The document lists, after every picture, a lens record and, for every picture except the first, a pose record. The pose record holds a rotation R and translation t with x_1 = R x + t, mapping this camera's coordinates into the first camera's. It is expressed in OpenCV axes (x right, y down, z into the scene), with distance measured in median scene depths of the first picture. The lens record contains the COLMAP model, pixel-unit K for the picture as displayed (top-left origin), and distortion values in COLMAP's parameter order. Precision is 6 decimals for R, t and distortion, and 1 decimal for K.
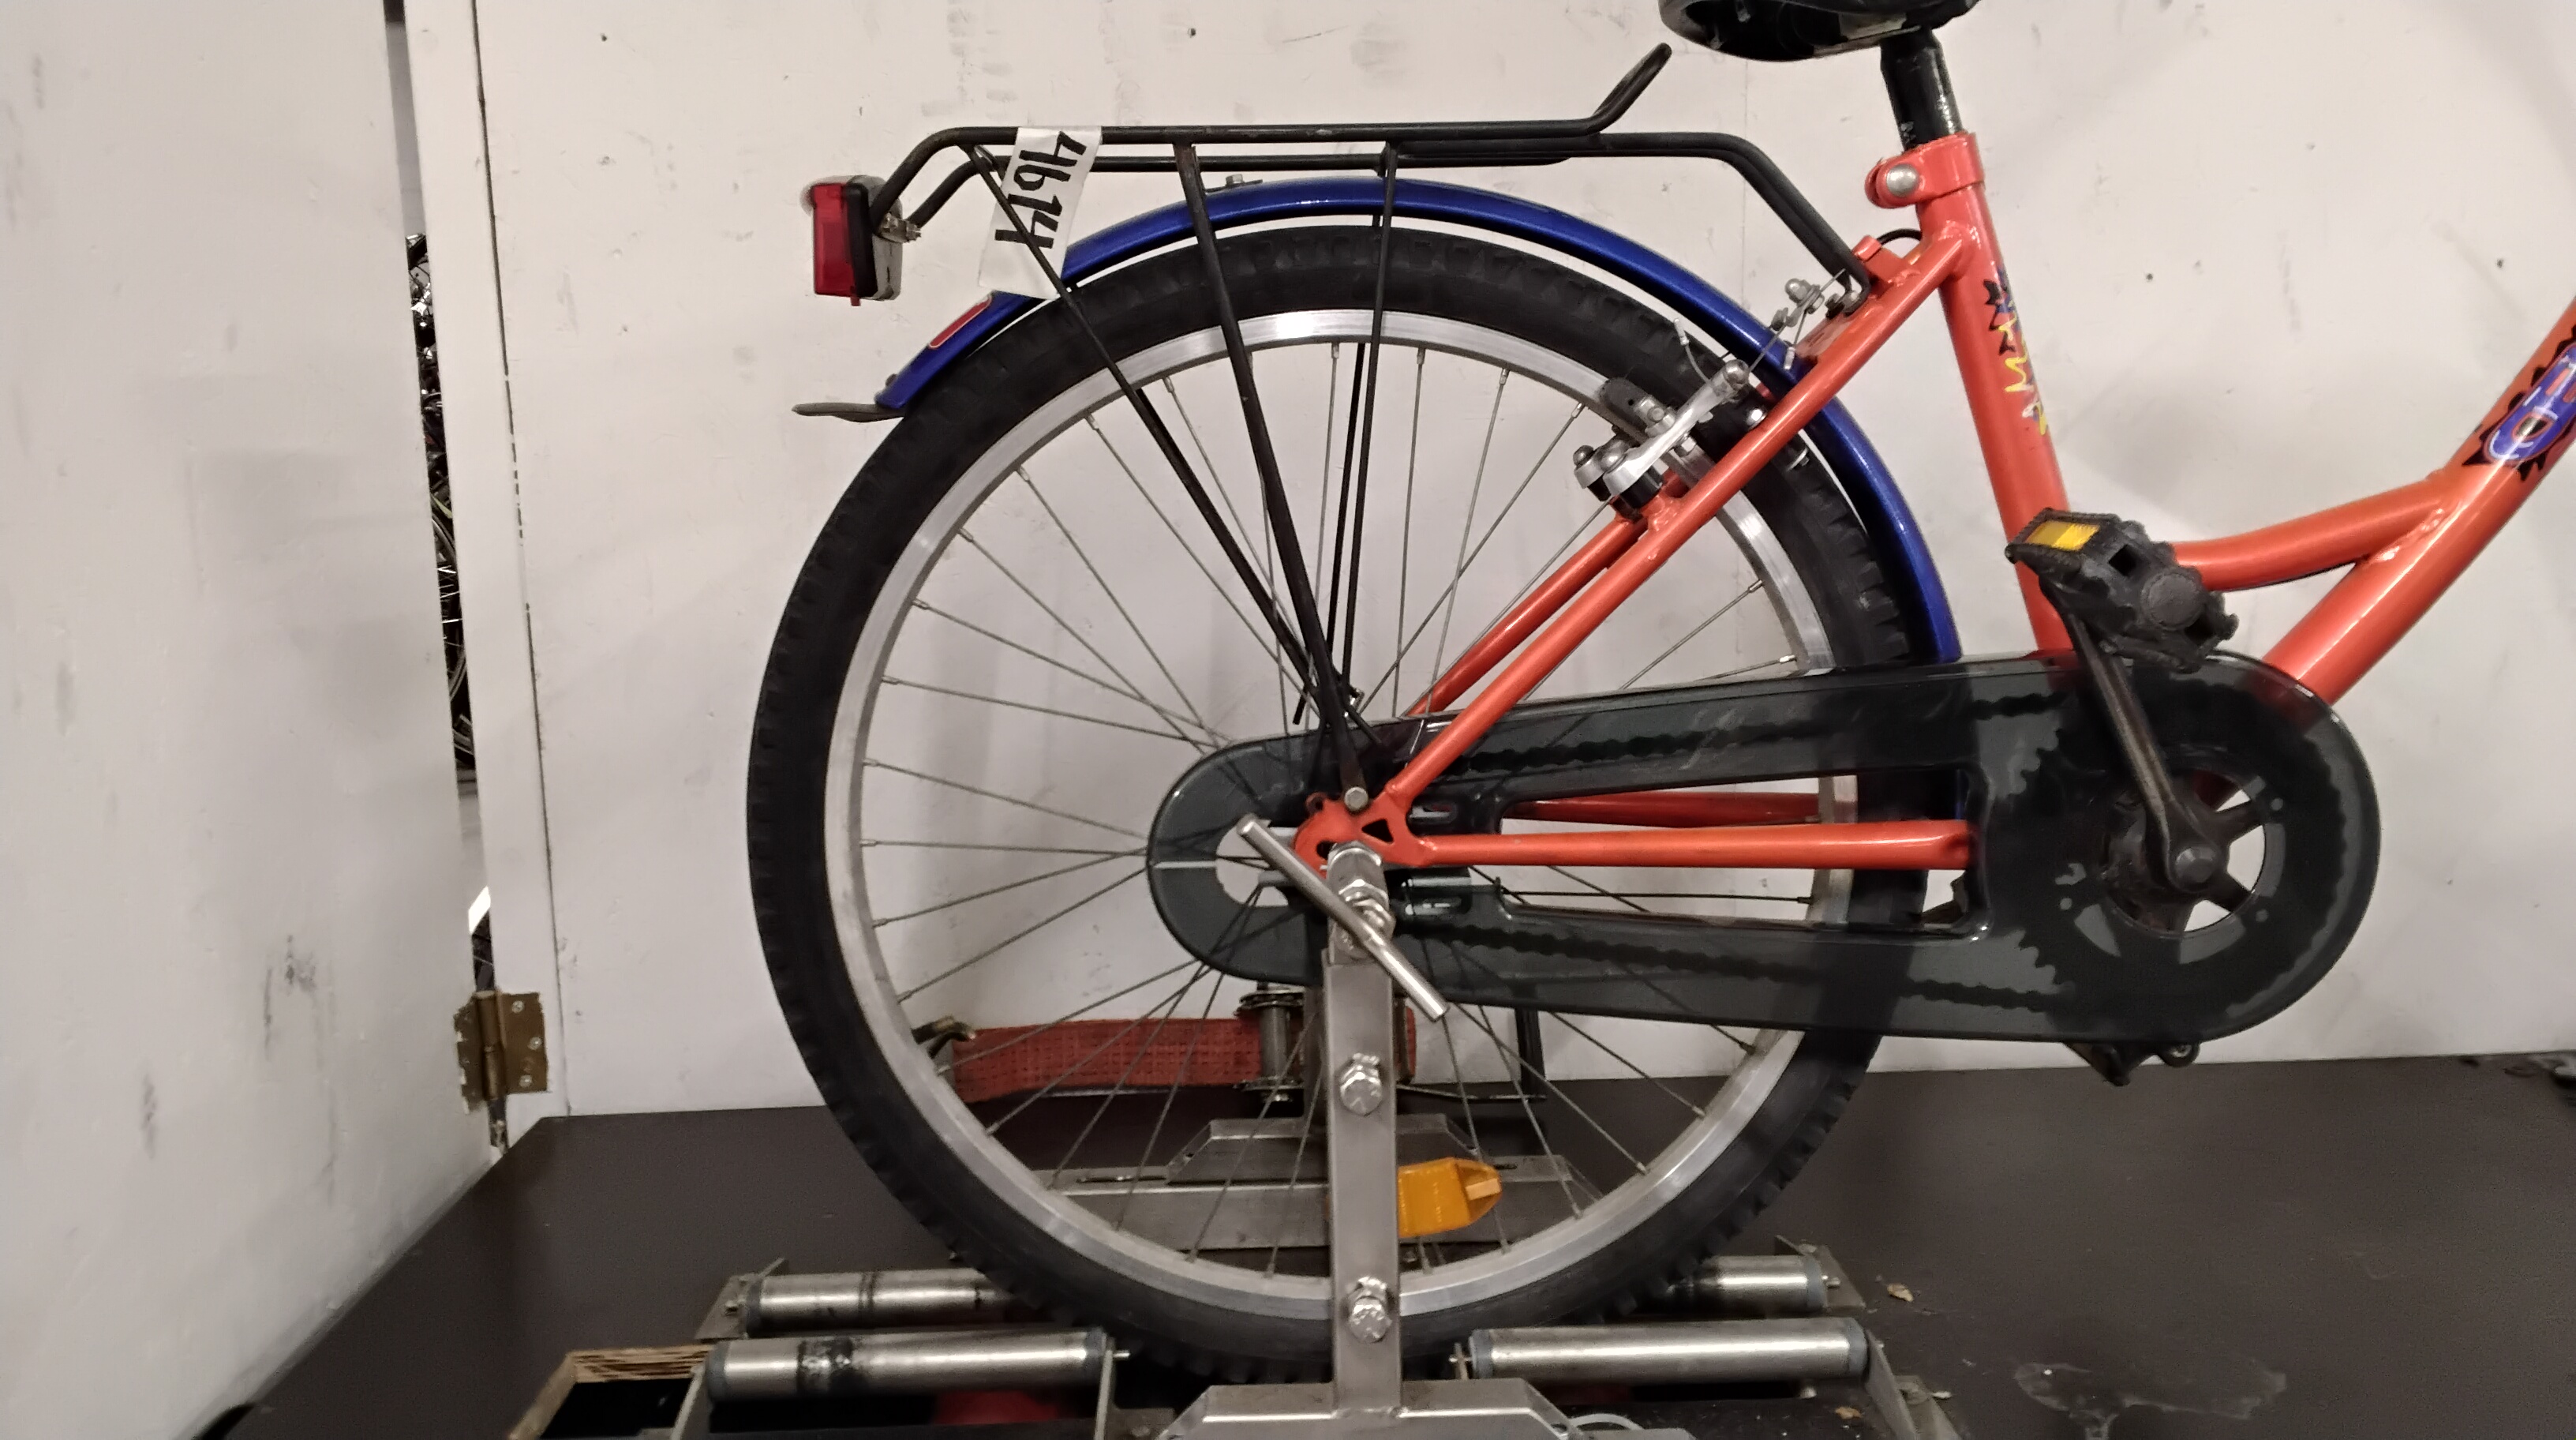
lens RADIAL K [[2051.5, 0, 1301.2], [0, 2051.5, 726.8], [0, 0, 1]] dist [0.112093, -0.175675]
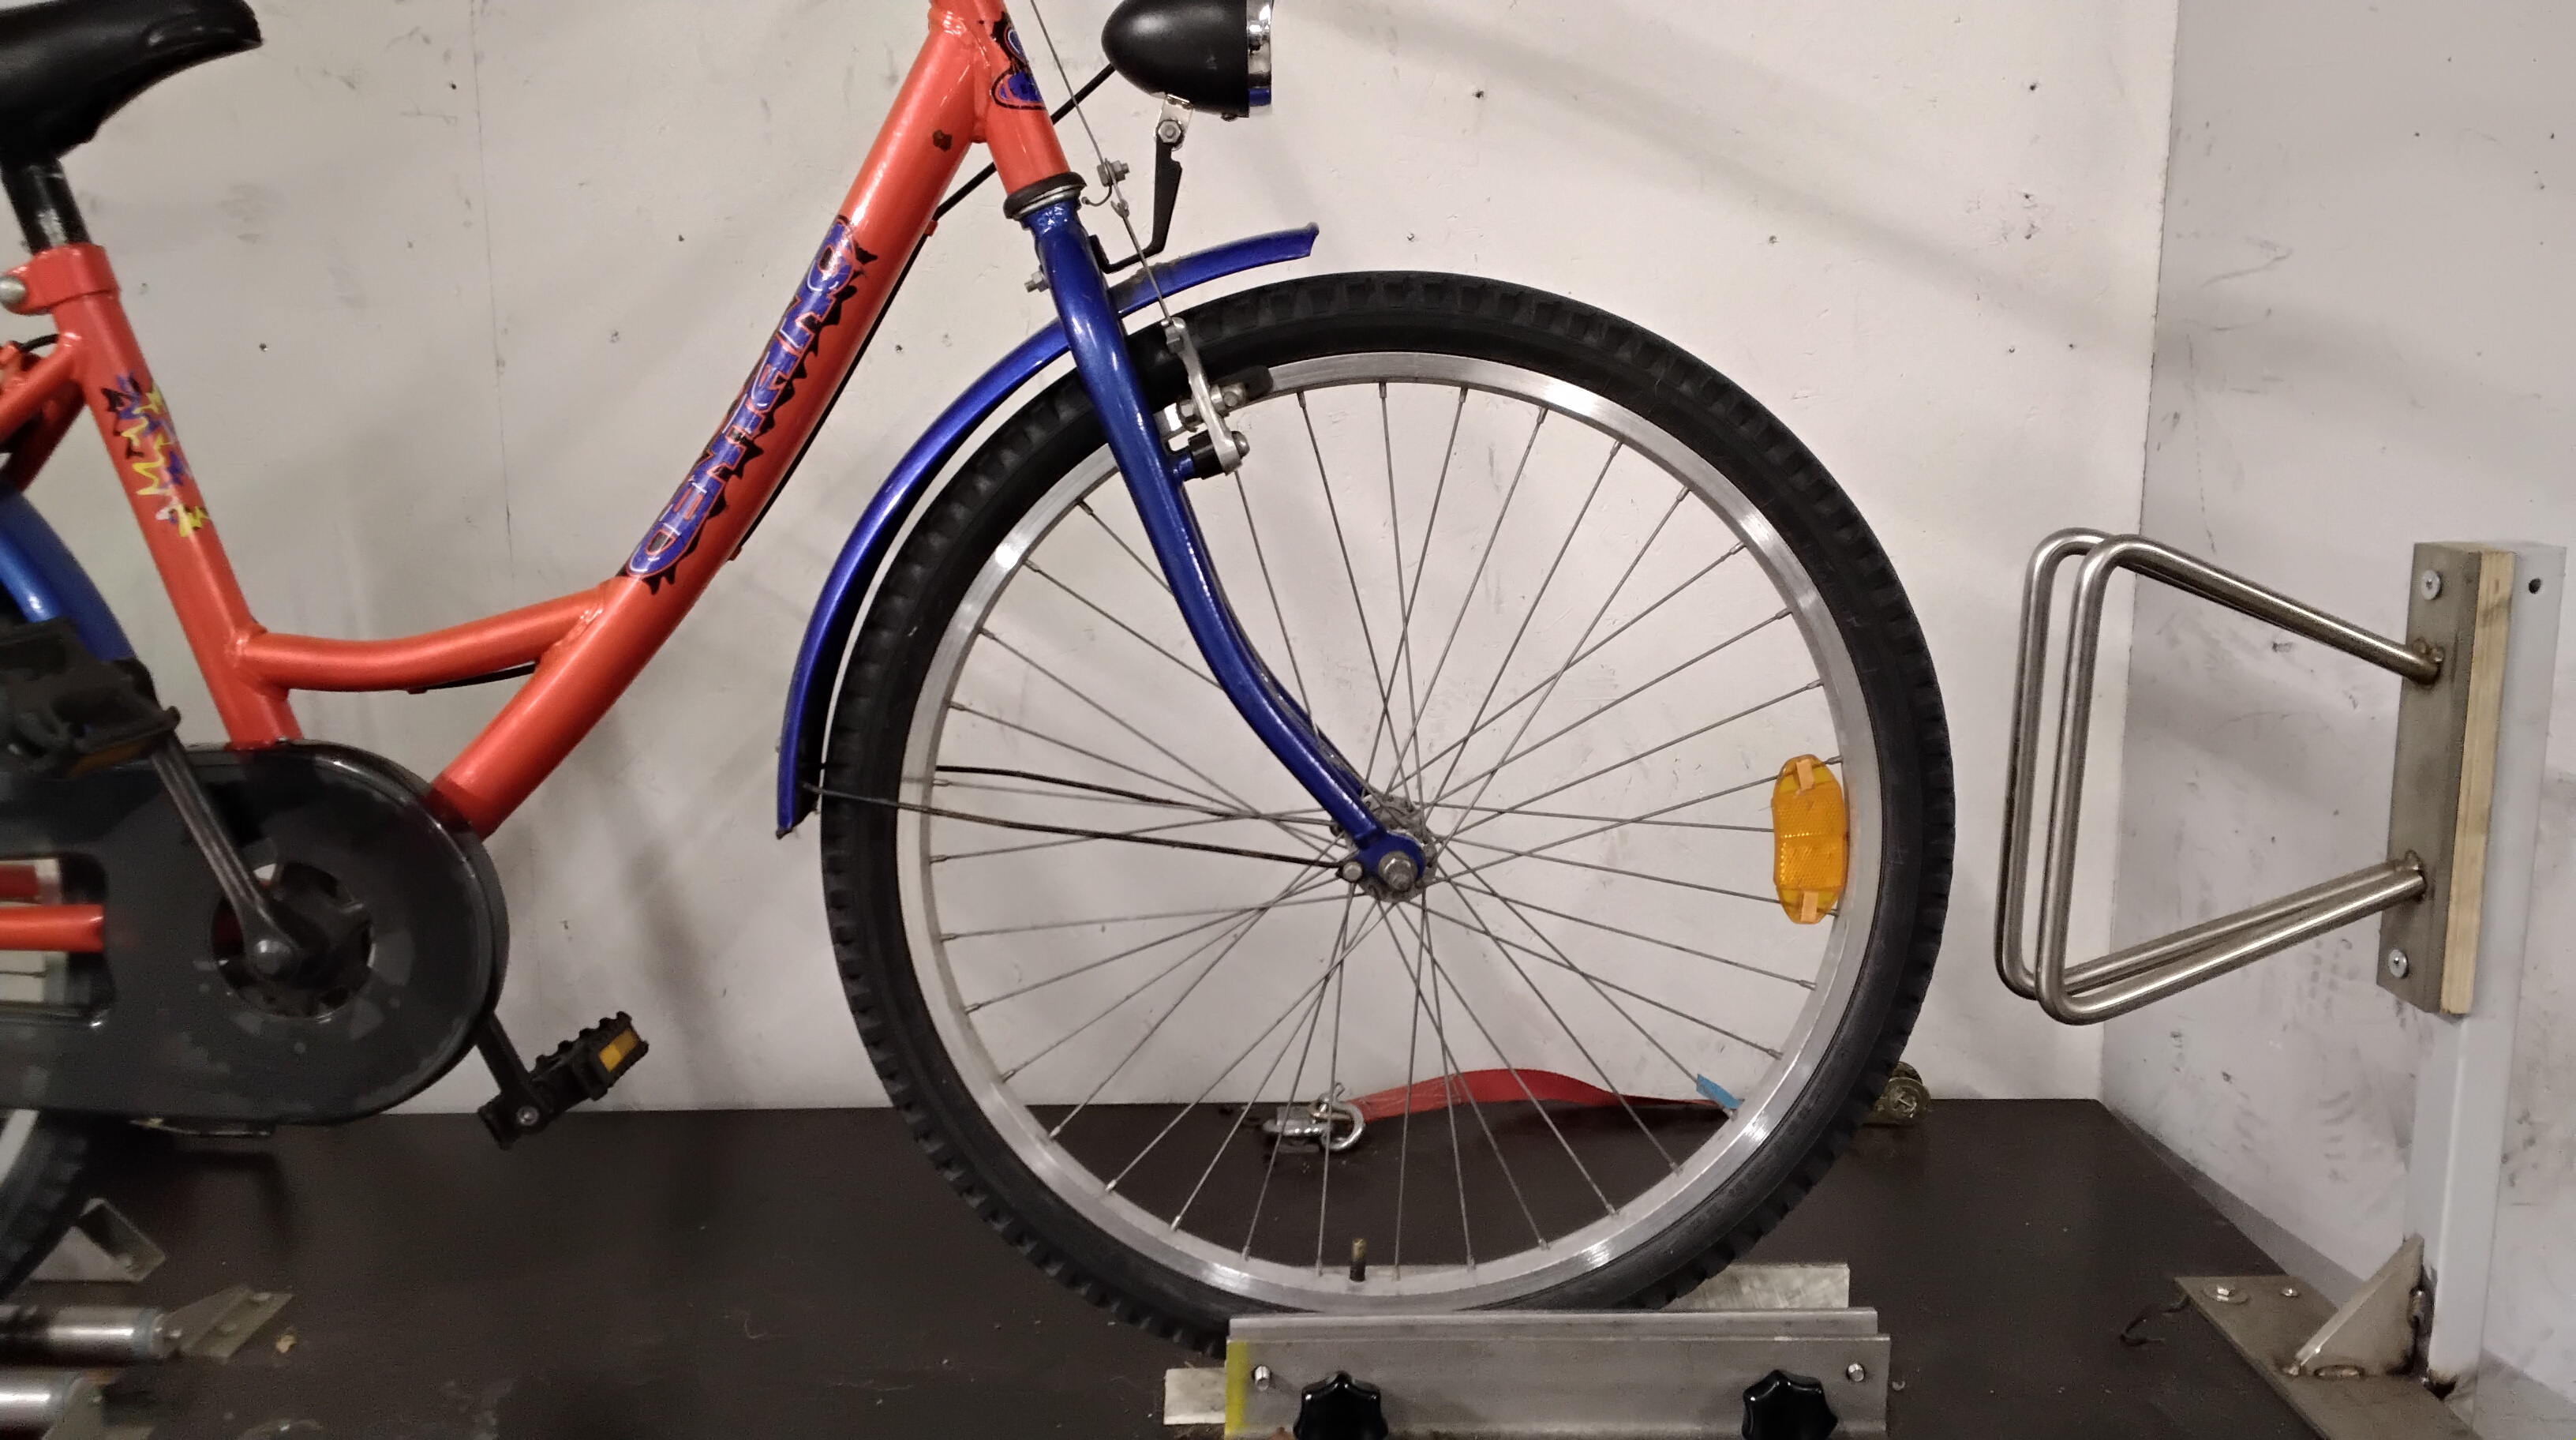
lens RADIAL K [[2051.5, 0, 1301.2], [0, 2051.5, 726.8], [0, 0, 1]] dist [0.112093, -0.175675]
pose [[0.999376, 0.022916, -0.026869, 0.651788], [-0.022421, 0.999576, 0.018580, -0.053449], [0.027283, -0.017966, 0.999466, -0.019040]]
